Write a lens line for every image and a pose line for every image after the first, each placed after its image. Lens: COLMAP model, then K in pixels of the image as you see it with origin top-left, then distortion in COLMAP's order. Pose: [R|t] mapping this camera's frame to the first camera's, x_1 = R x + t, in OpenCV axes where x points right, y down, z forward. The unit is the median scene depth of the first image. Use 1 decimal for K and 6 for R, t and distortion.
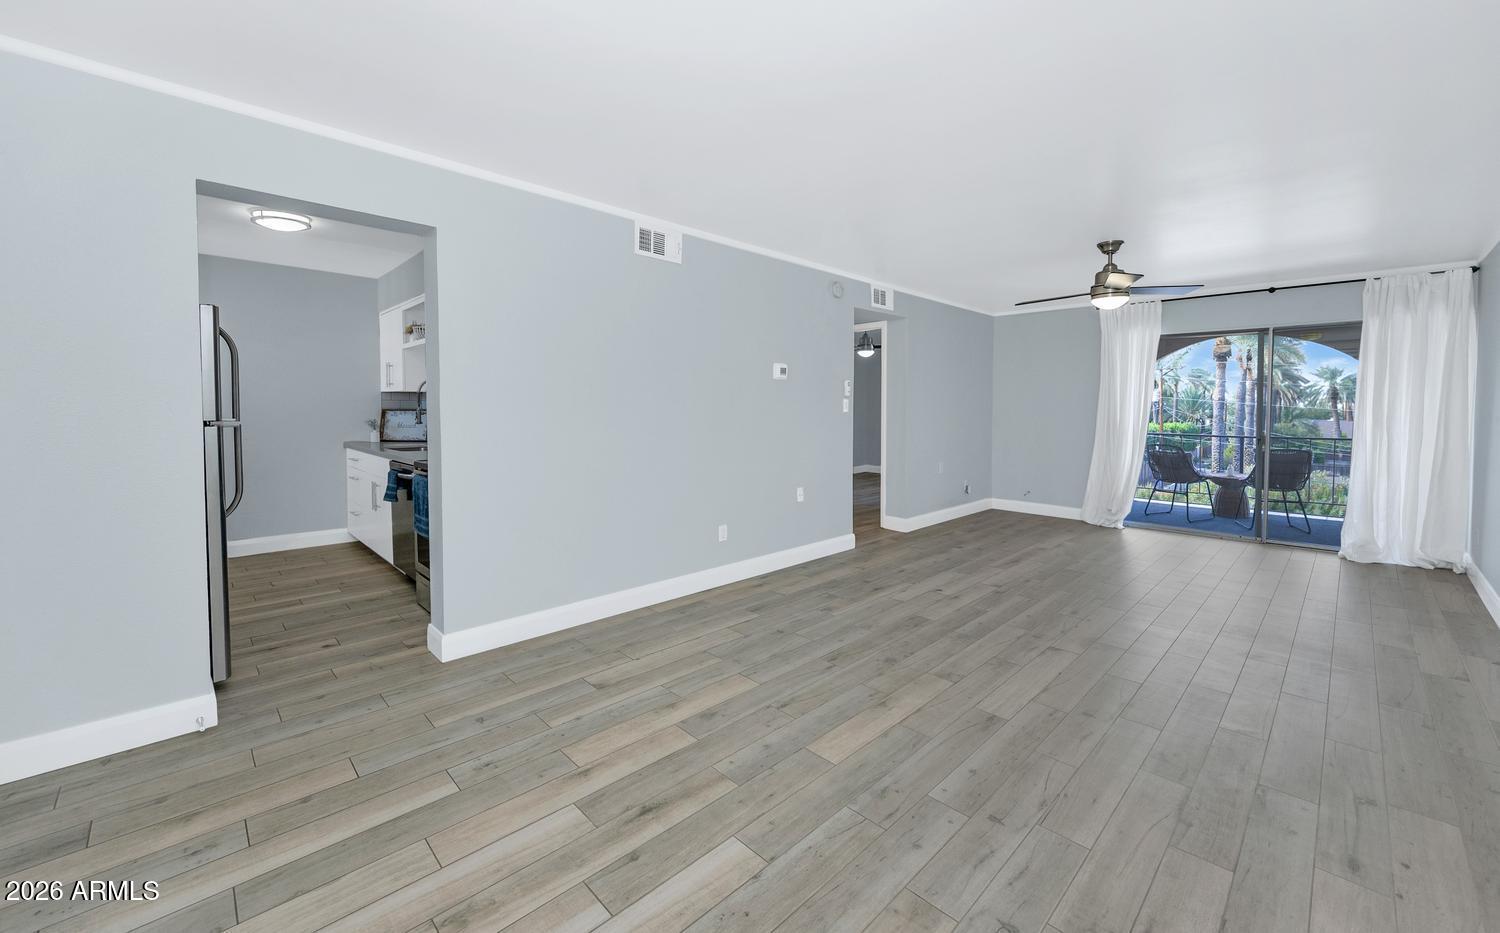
lens RADIAL K [[590.4, 0, 751.0], [0, 590.4, 425.4], [0, 0, 1]] dist [-0.001159, 0.000053]
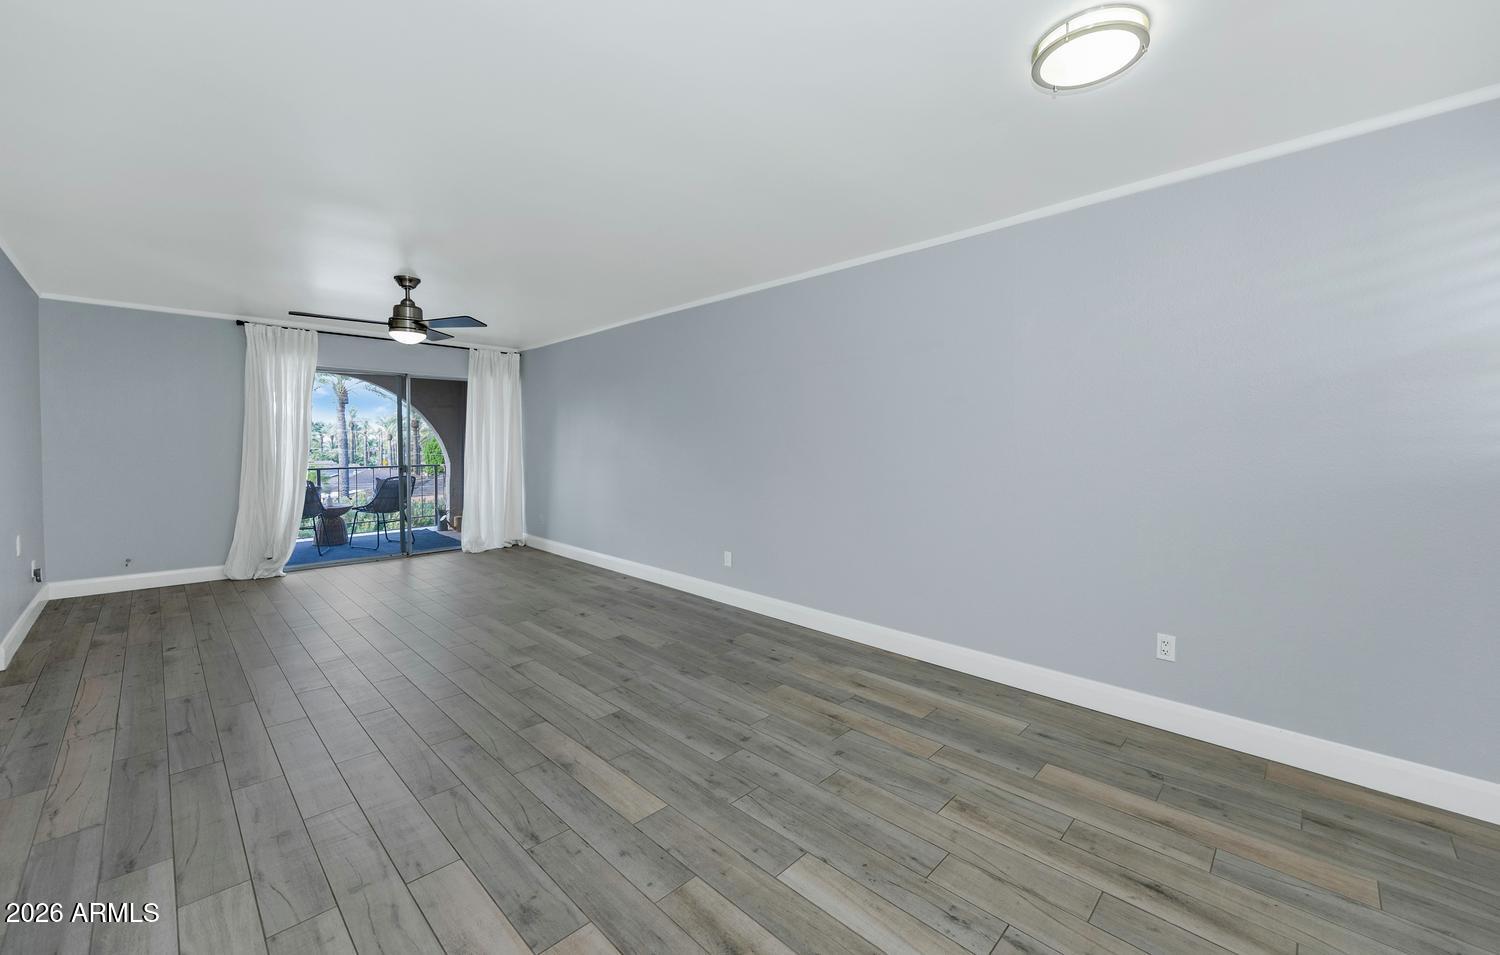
lens RADIAL K [[585.7, 0, 756.4], [0, 585.7, 457.3], [0, 0, 1]] dist [-0.000060, 0.000157]
pose [[-0.026739, -0.028871, 0.999225, -0.398539], [0.030951, 0.999080, 0.029695, -0.014000], [-0.999163, 0.031721, -0.025821, 0.418393]]
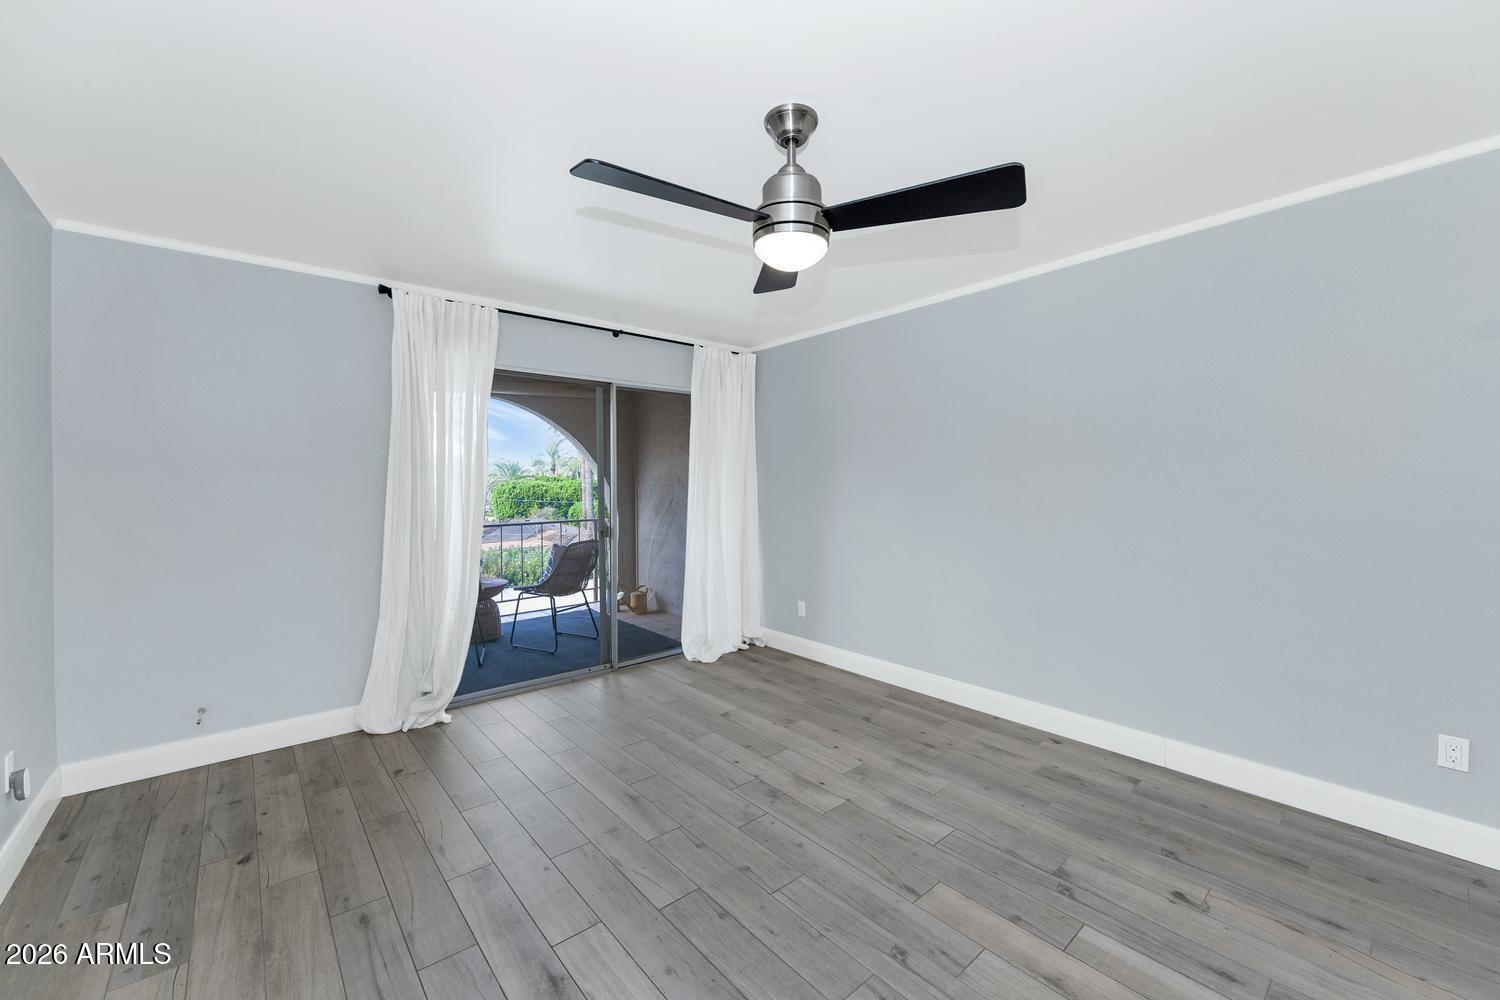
lens RADIAL K [[600.5, 0, 761.4], [0, 600.5, 487.2], [0, 0, 1]] dist [-0.000347, -0.000227]
pose [[0.054604, -0.009522, 0.998463, 0.151432], [0.039984, 0.999173, 0.007342, -0.037821], [-0.997707, 0.039522, 0.054939, 0.964313]]
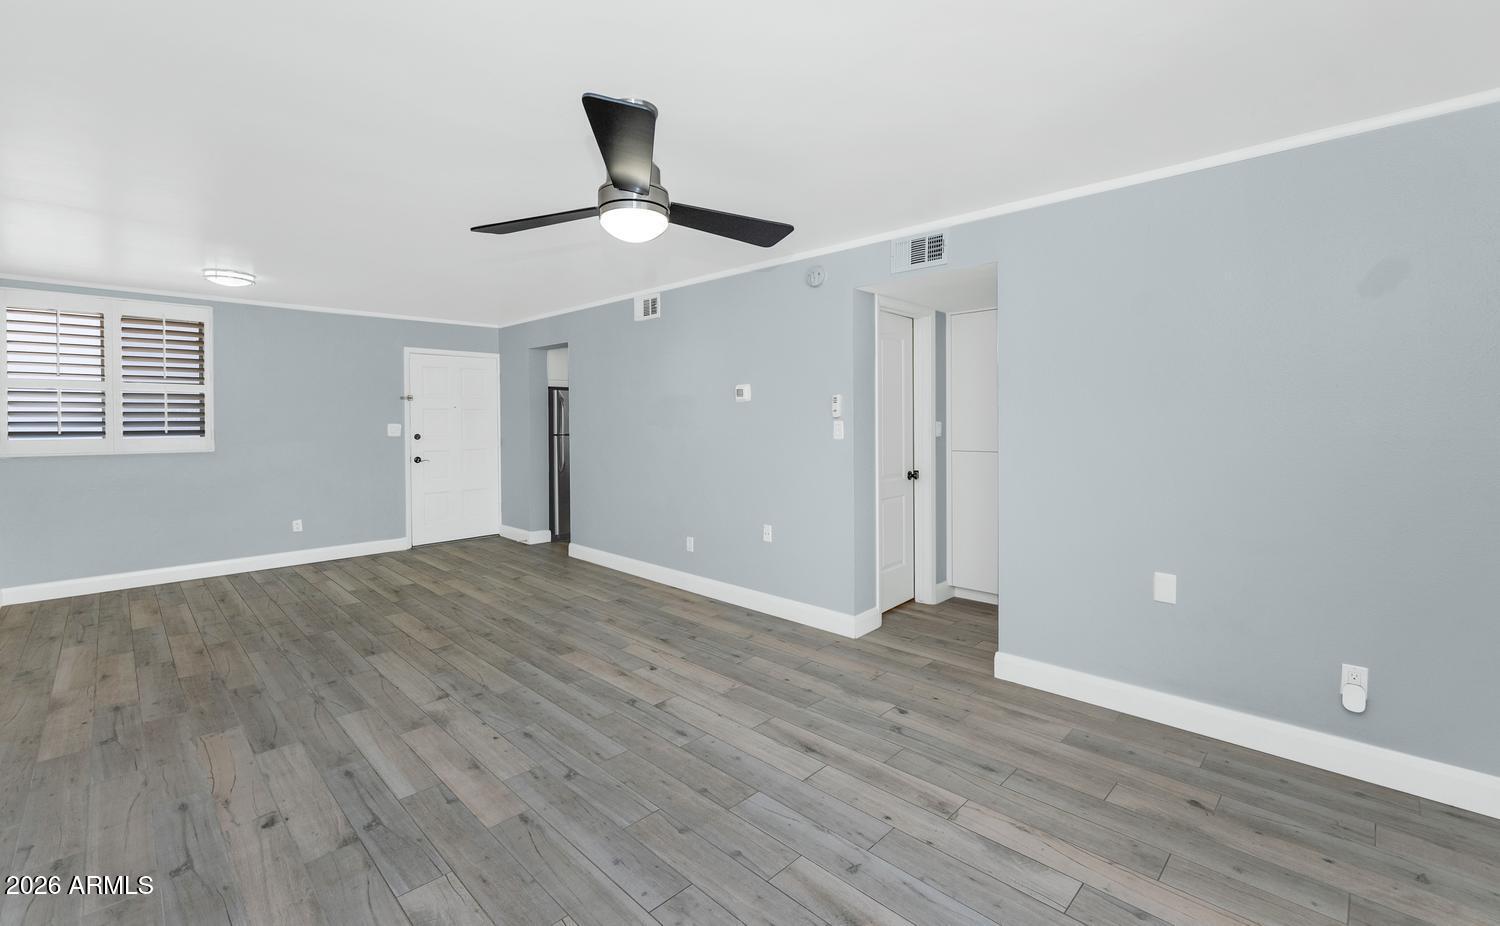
lens RADIAL K [[637.4, 0, 756.3], [0, 637.4, 428.3], [0, 0, 1]] dist [0.000332, 0.000011]
pose [[0.017710, 0.006905, -0.999819, 1.089230], [-0.027332, 0.999606, 0.006420, -0.041278], [0.999470, 0.027213, 0.017892, 1.051659]]
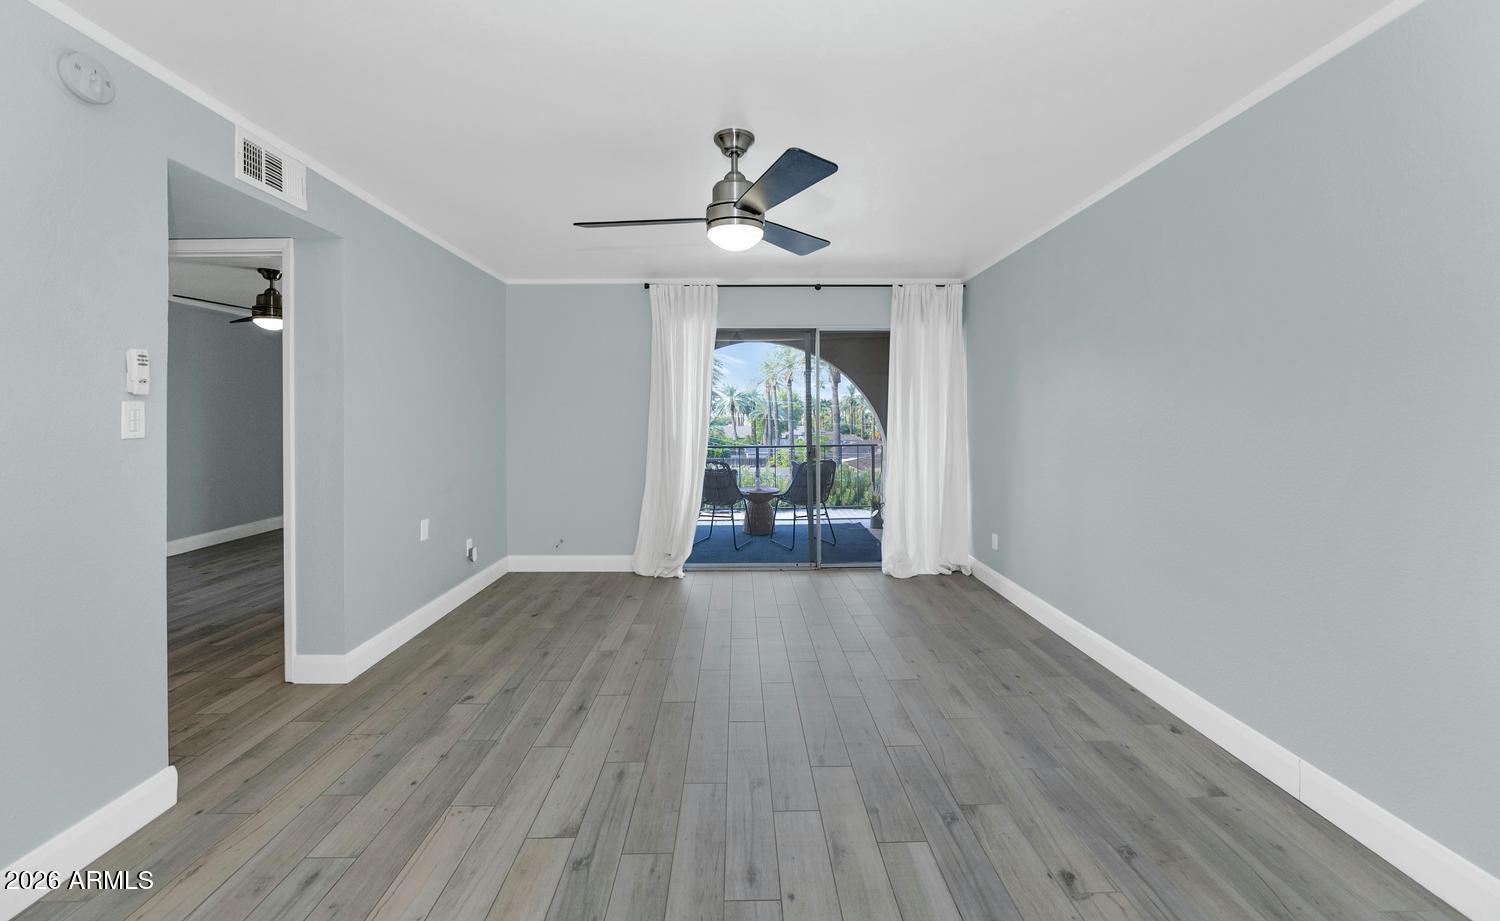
lens RADIAL K [[591.5, 0, 747.2], [0, 591.5, 411.8], [0, 0, 1]] dist [-0.001077, -0.000216]
pose [[0.687038, -0.001738, 0.726619, 0.184833], [0.032285, 0.999083, -0.028137, -0.019740], [-0.725904, 0.042790, 0.686464, 0.574681]]
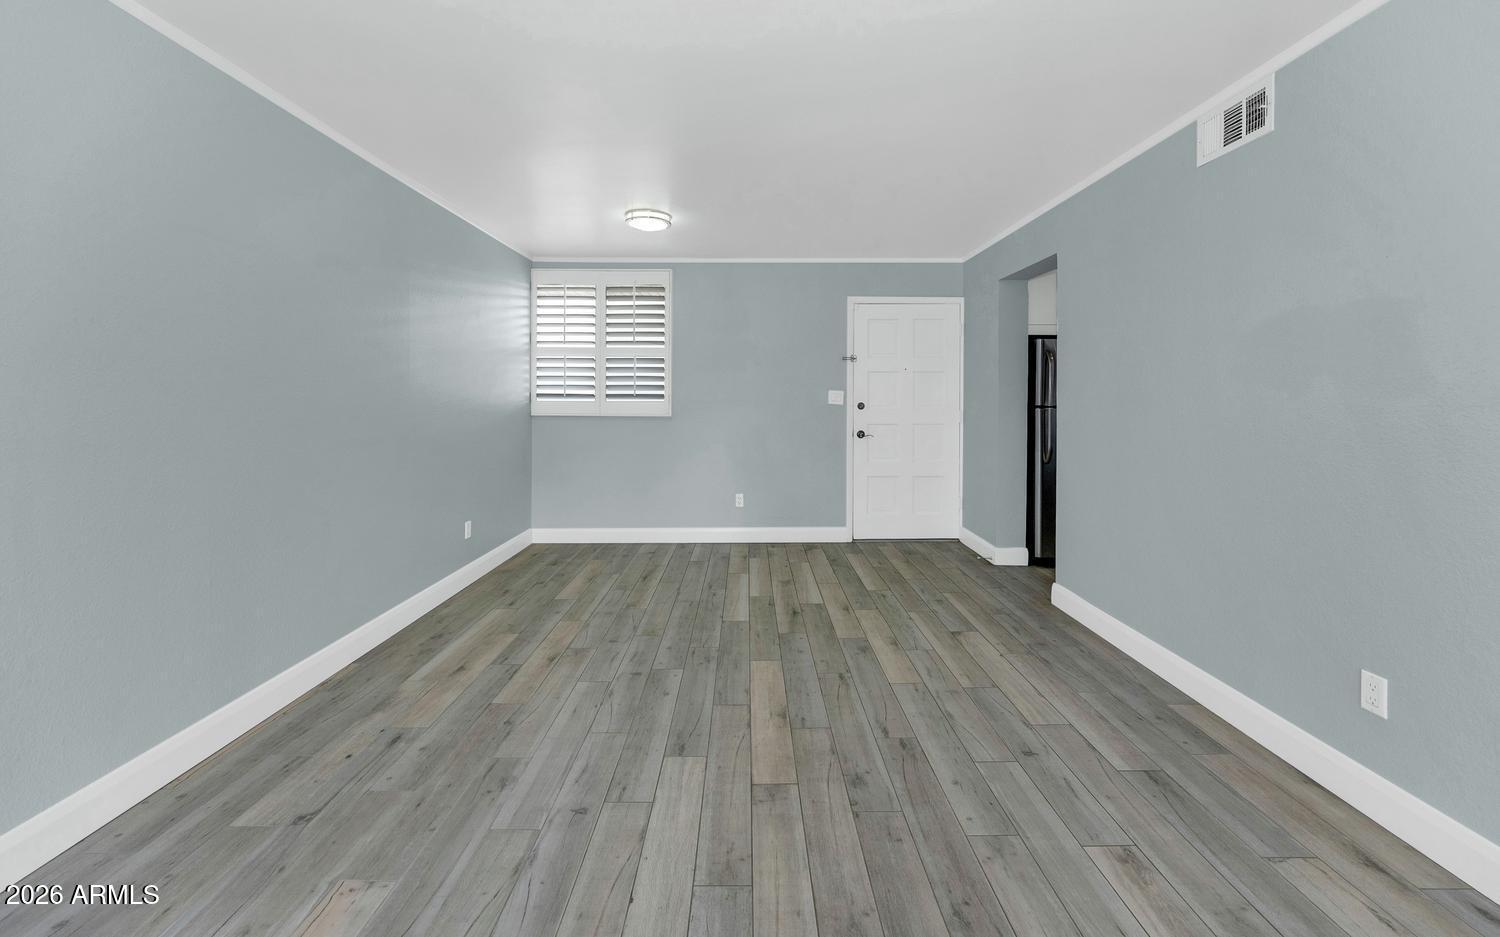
lens RADIAL K [[601.8, 0, 747.3], [0, 601.8, 406.9], [0, 0, 1]] dist [-0.002432, 0.000104]
pose [[-0.699747, 0.003792, -0.714381, 0.542381], [-0.029277, 0.998994, 0.033979, -0.020551], [0.713791, 0.044692, -0.698932, 0.932677]]
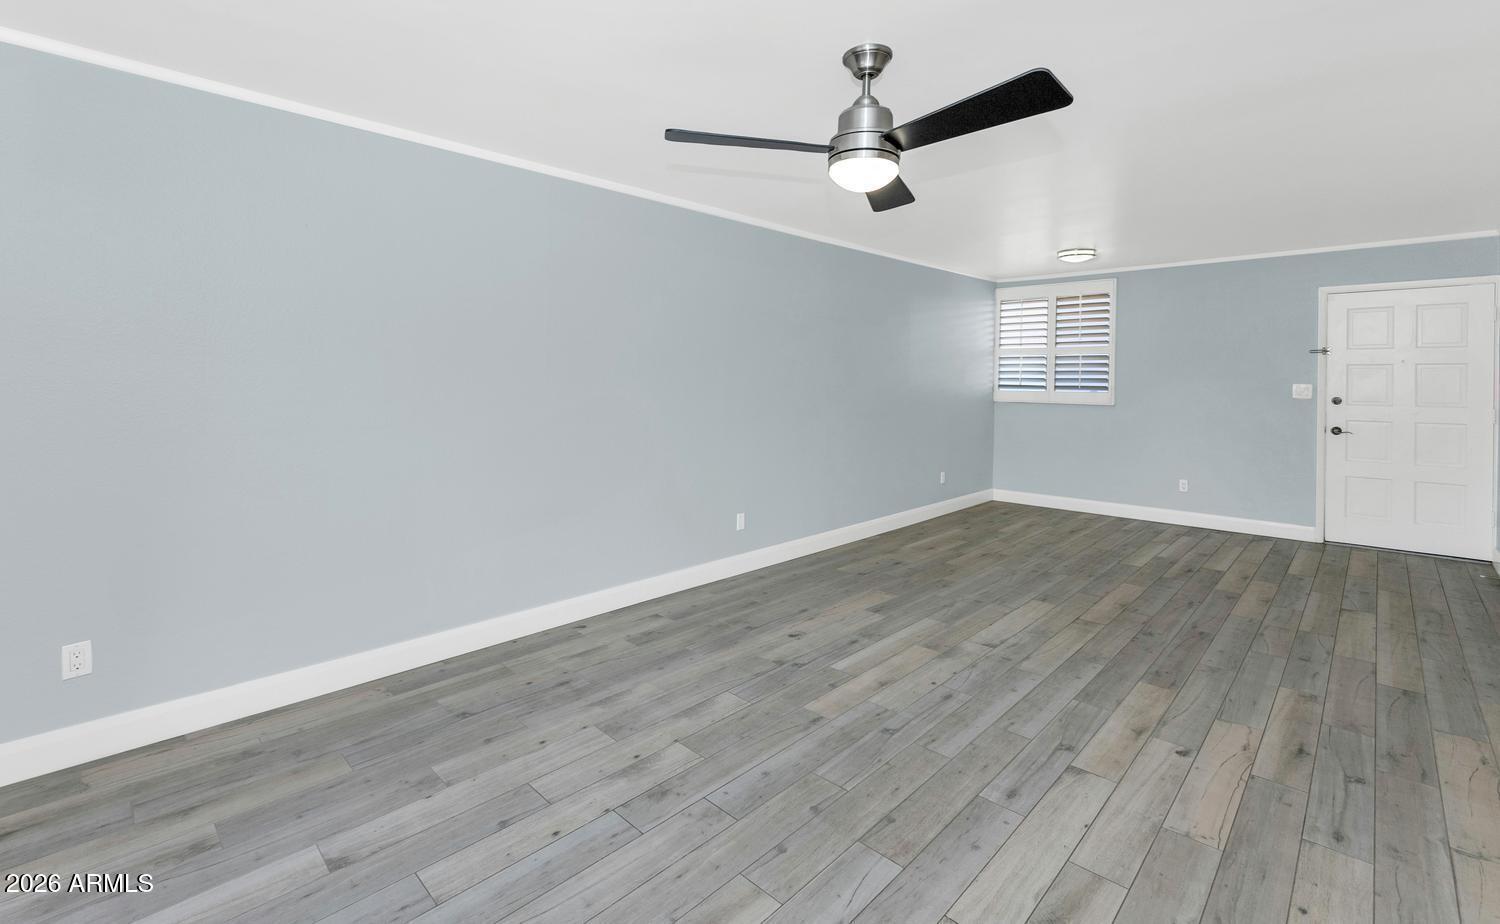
lens RADIAL K [[658.1, 0, 738.7], [0, 658.1, 381.6], [0, 0, 1]] dist [-0.001462, -0.000305]
pose [[-0.999727, -0.010671, -0.020805, 0.682940], [-0.011468, 0.999190, 0.038560, -0.059586], [0.020377, 0.038788, -0.999040, 1.469530]]
